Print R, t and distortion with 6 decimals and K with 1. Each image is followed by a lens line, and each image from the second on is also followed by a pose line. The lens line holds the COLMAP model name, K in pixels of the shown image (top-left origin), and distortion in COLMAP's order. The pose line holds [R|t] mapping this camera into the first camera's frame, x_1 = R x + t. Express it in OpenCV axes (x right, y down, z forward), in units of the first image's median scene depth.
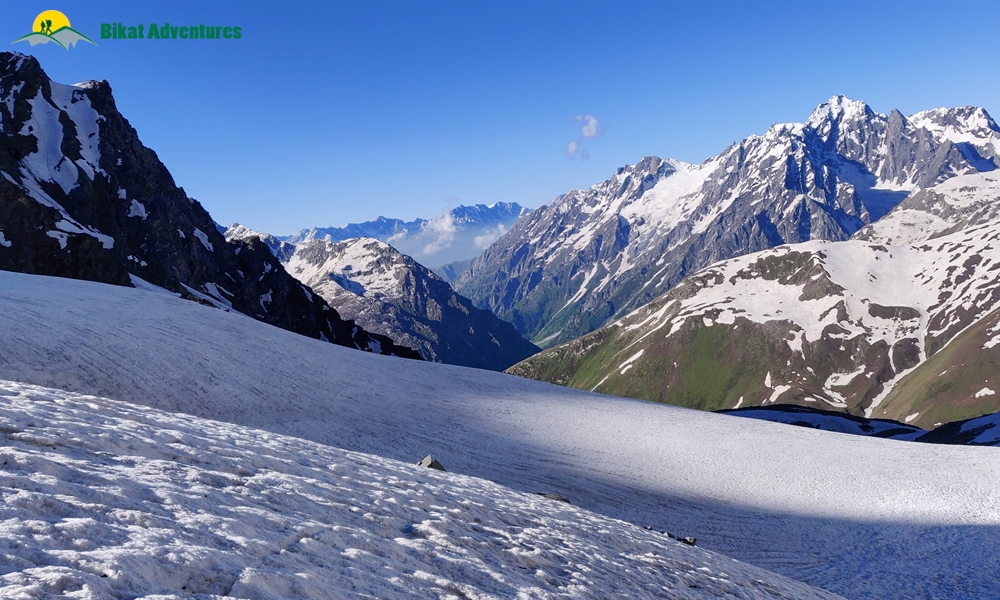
lens RADIAL K [[1010.4, 0, 484.0], [0, 1010.4, 301.9], [0, 0, 1]] dist [0.009631, 0.000000]
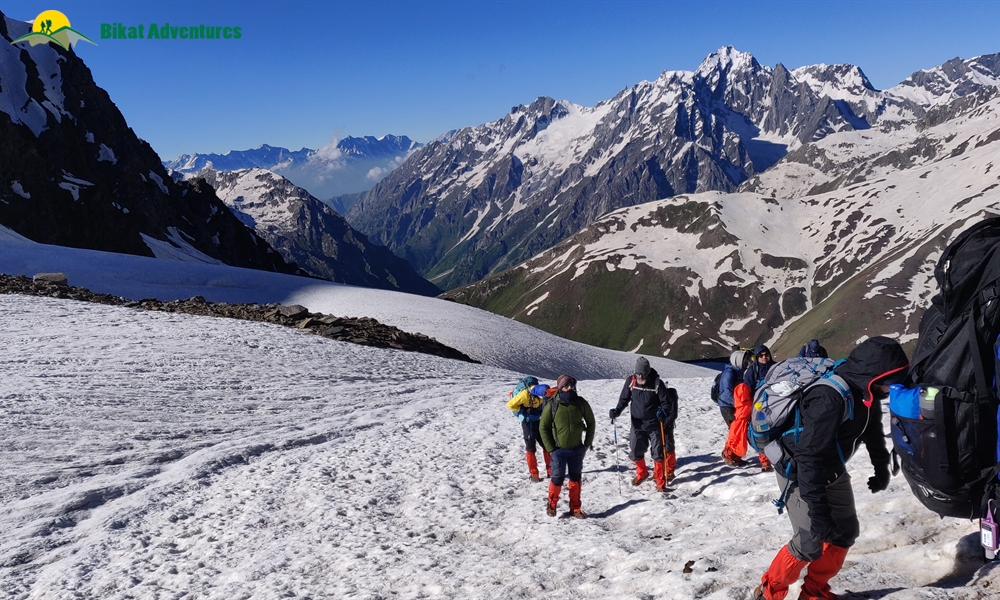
lens RADIAL K [[1010.4, 0, 501.3], [0, 1010.4, 293.6], [0, 0, 1]] dist [0.009631, 0.000000]
pose [[0.991237, 0.020340, 0.130524, -0.008068], [-0.027572, 0.998169, 0.053842, -0.001736], [-0.129189, -0.056969, 0.989982, -0.005894]]
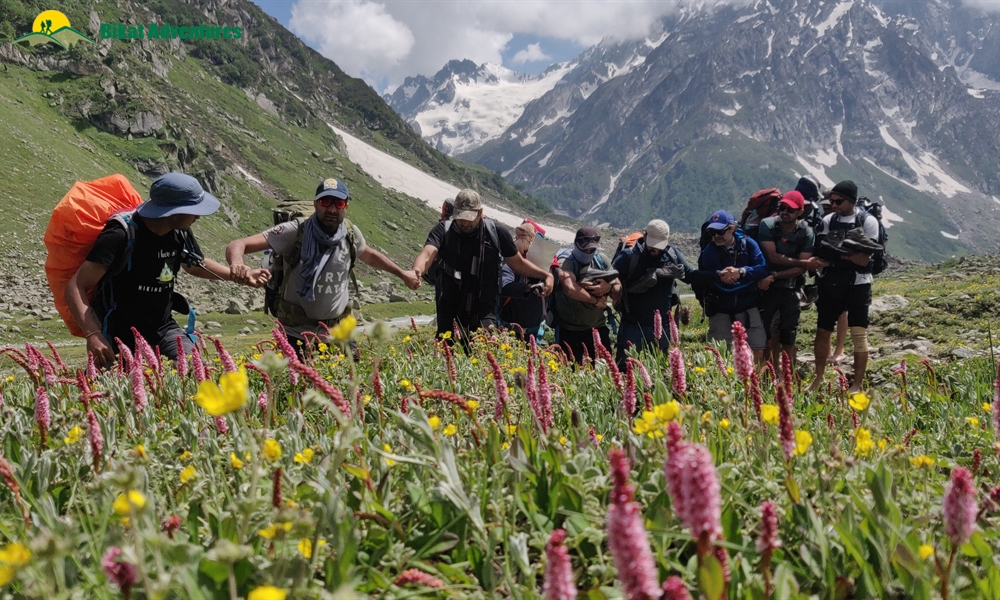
lens RADIAL K [[1010.4, 0, 477.0], [0, 1010.4, 312.3], [0, 0, 1]] dist [0.009631, 0.000000]
pose [[0.955154, 0.106911, 0.276137, 0.013681], [-0.091855, 0.993520, -0.066932, 0.087106], [-0.281504, 0.038565, 0.958785, 0.511143]]
